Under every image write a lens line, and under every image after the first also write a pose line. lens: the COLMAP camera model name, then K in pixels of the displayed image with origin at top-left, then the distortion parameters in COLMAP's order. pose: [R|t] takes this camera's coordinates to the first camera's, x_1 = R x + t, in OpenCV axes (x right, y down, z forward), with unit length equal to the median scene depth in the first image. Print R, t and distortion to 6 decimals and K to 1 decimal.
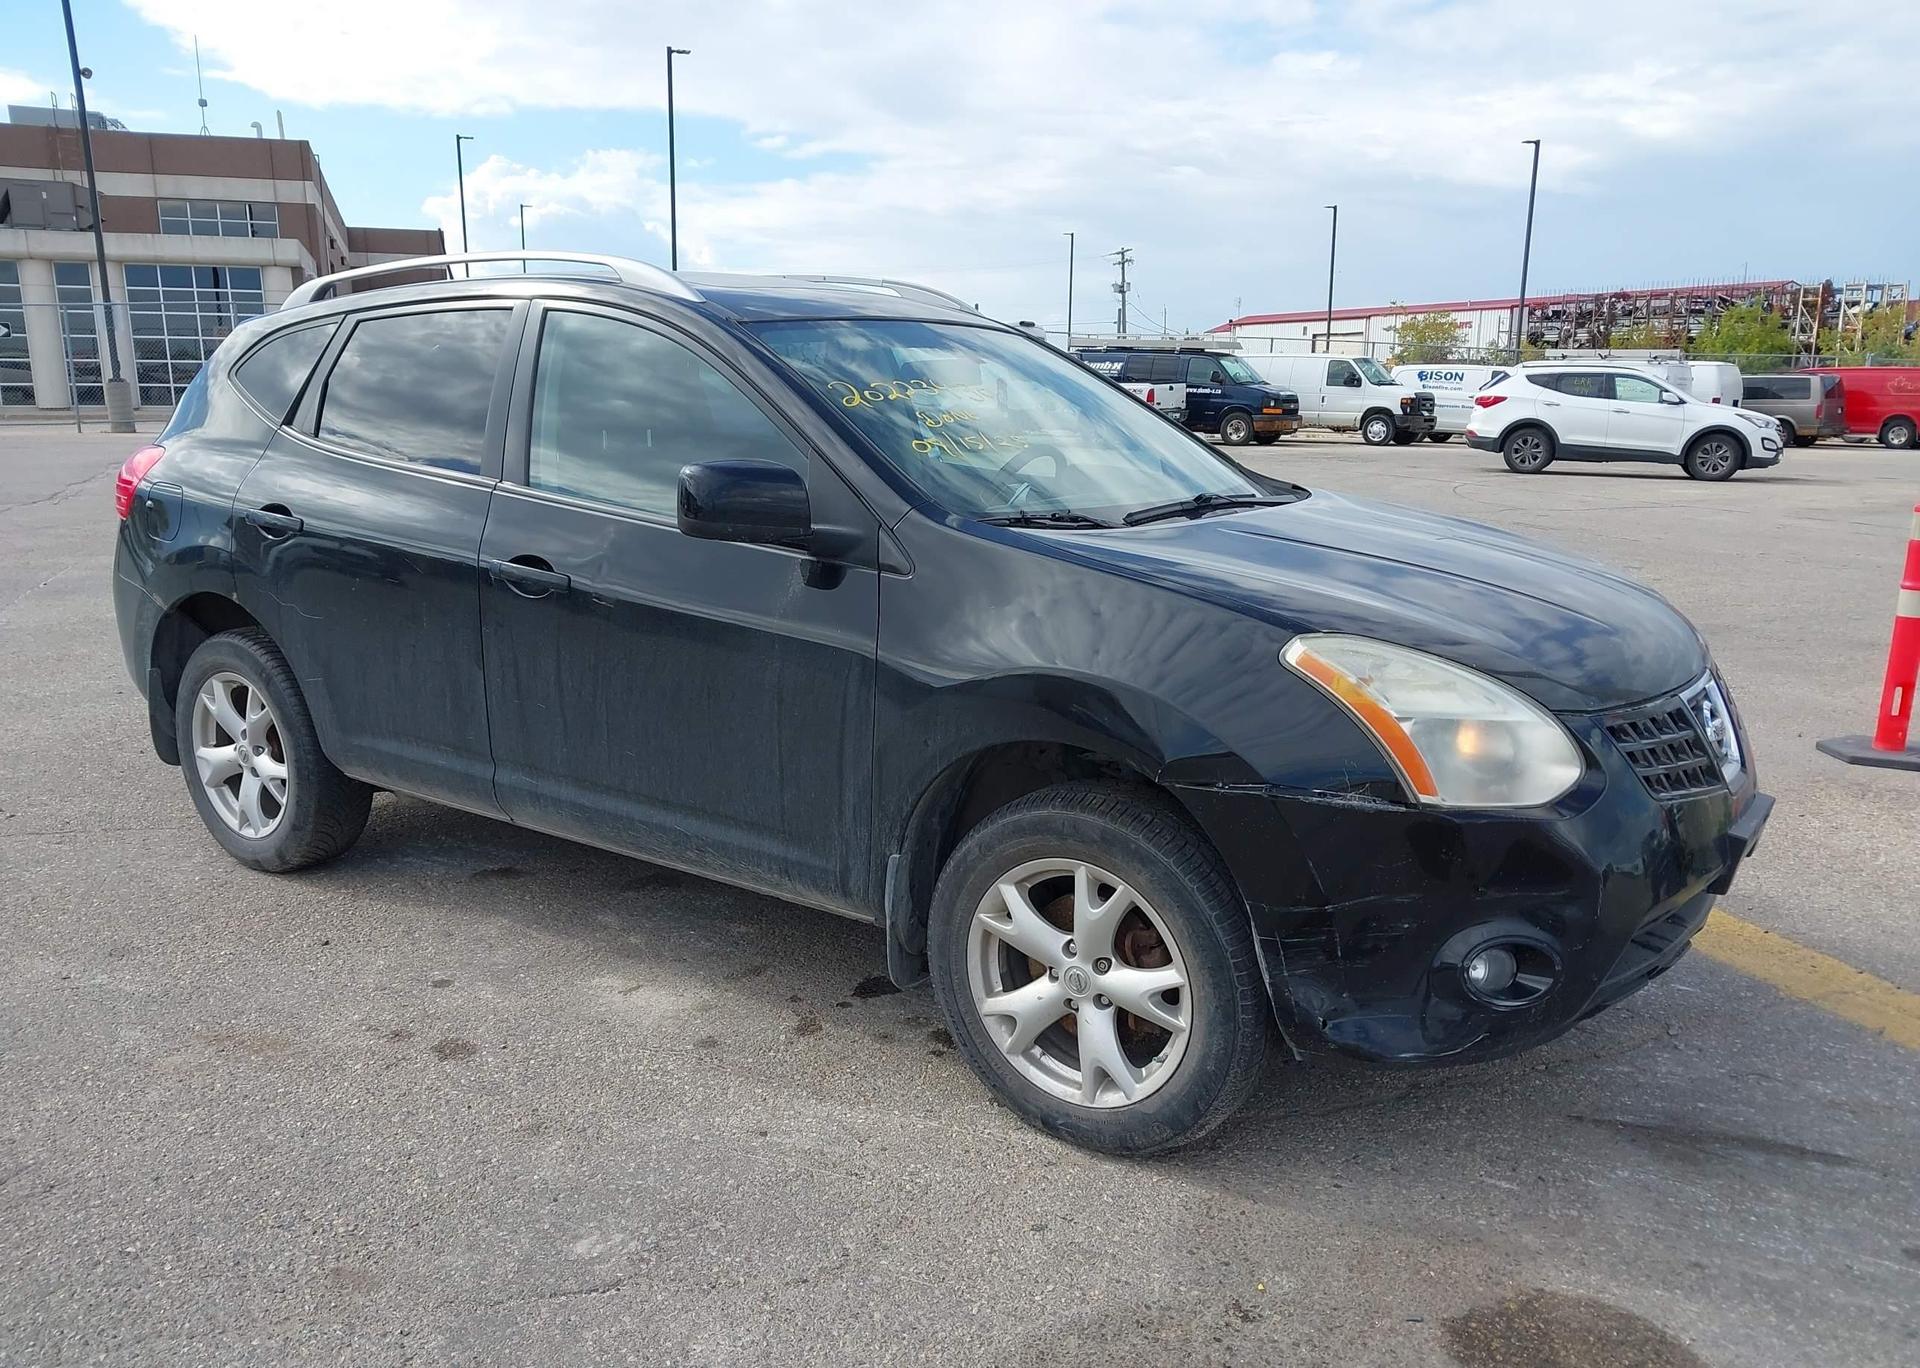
lens RADIAL K [[1587.9, 0, 962.0], [0, 1587.9, 681.4], [0, 0, 1]] dist [0.002112, 0.014299]
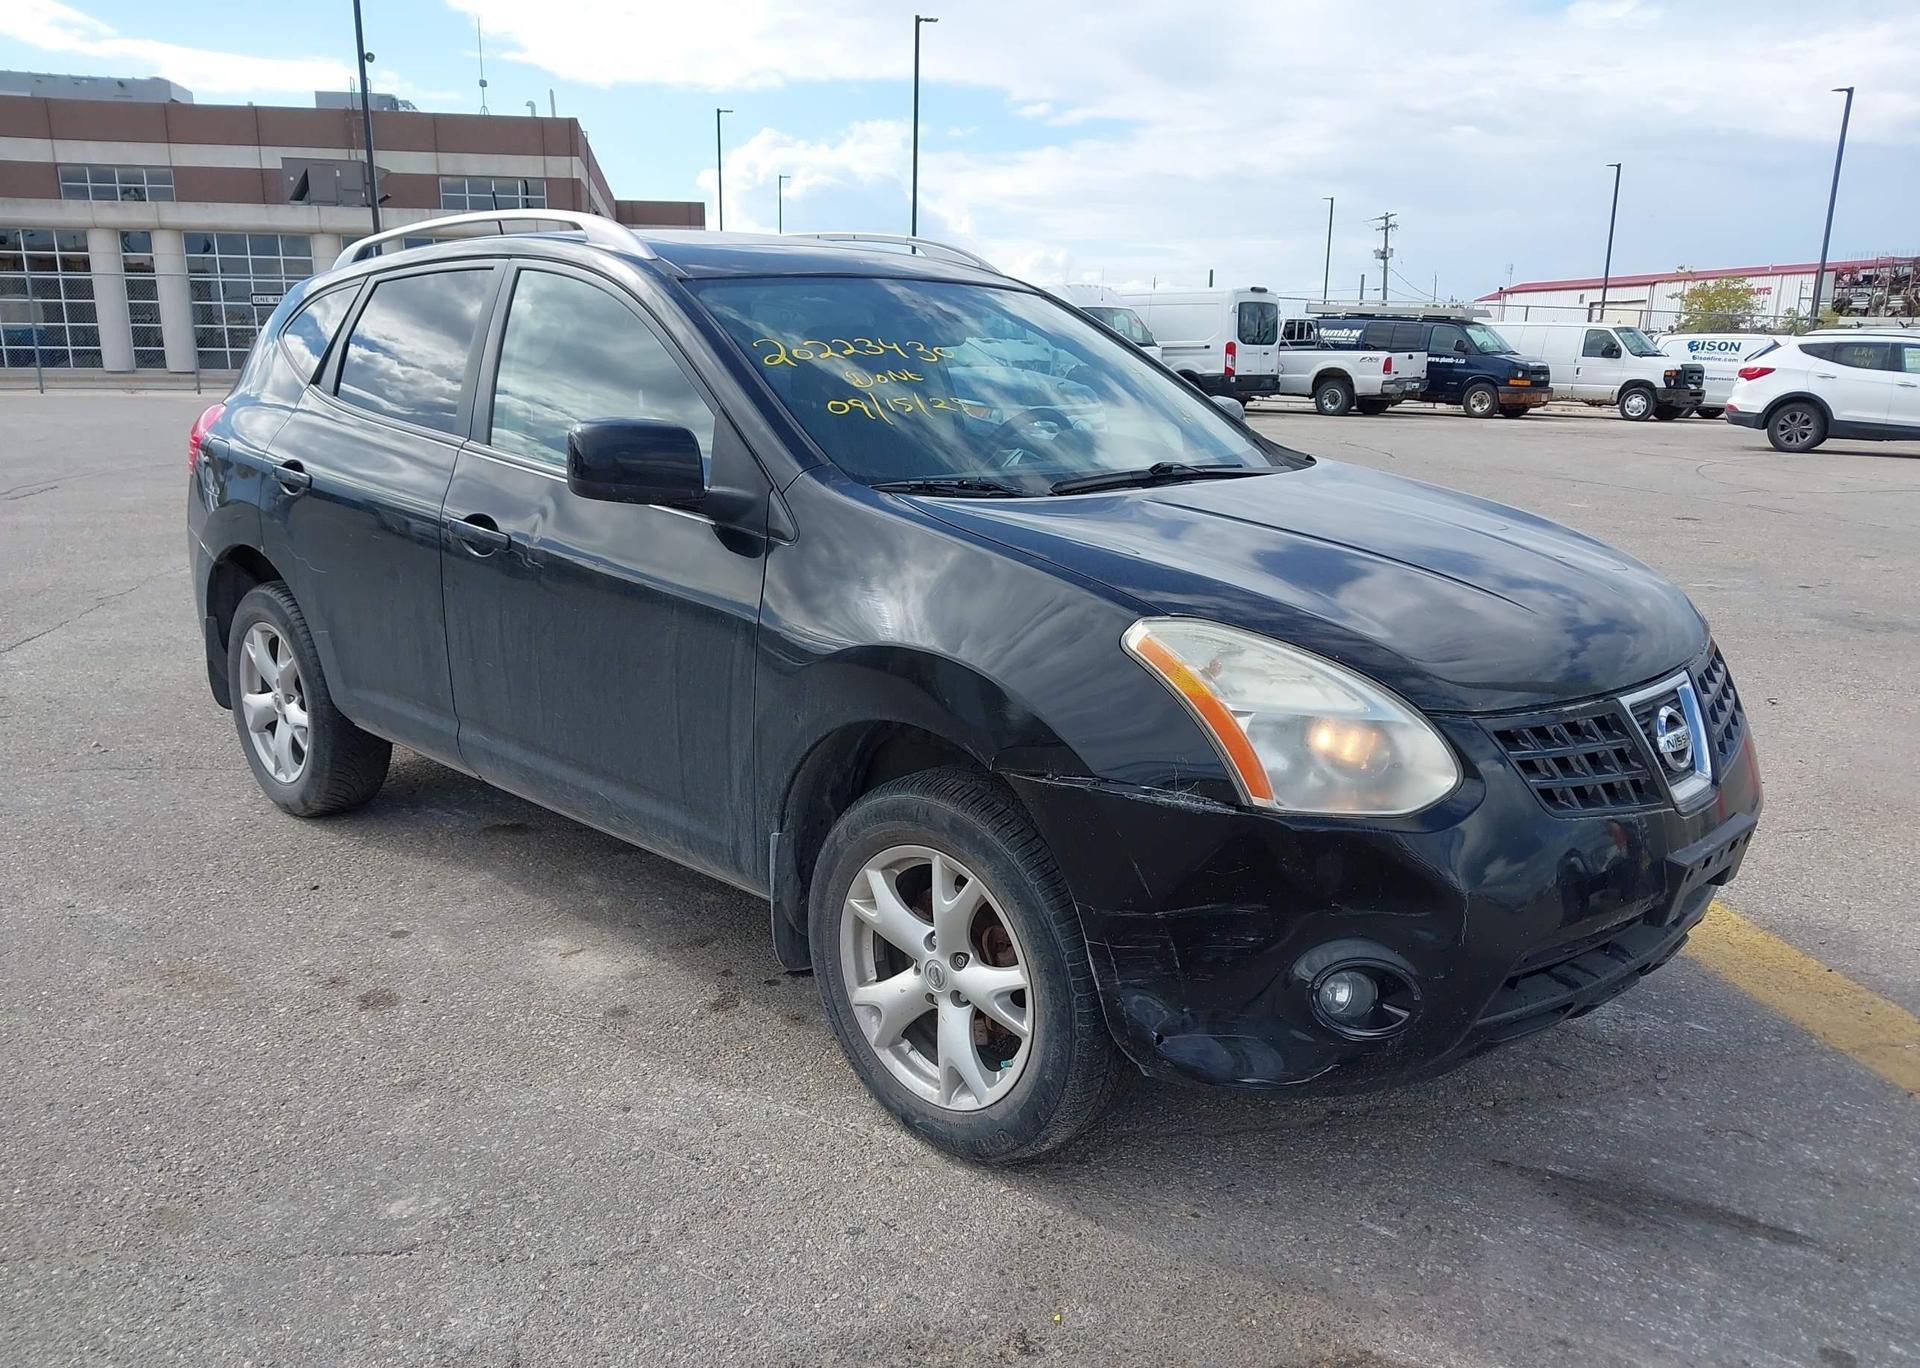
lens RADIAL K [[1587.9, 0, 959.4], [0, 1587.9, 686.6], [0, 0, 1]] dist [0.002112, 0.014299]
pose [[0.985944, 0.037892, -0.162720, 0.195122], [-0.034417, 0.999116, 0.024119, -0.005634], [0.163490, -0.018180, 0.986377, 0.059143]]
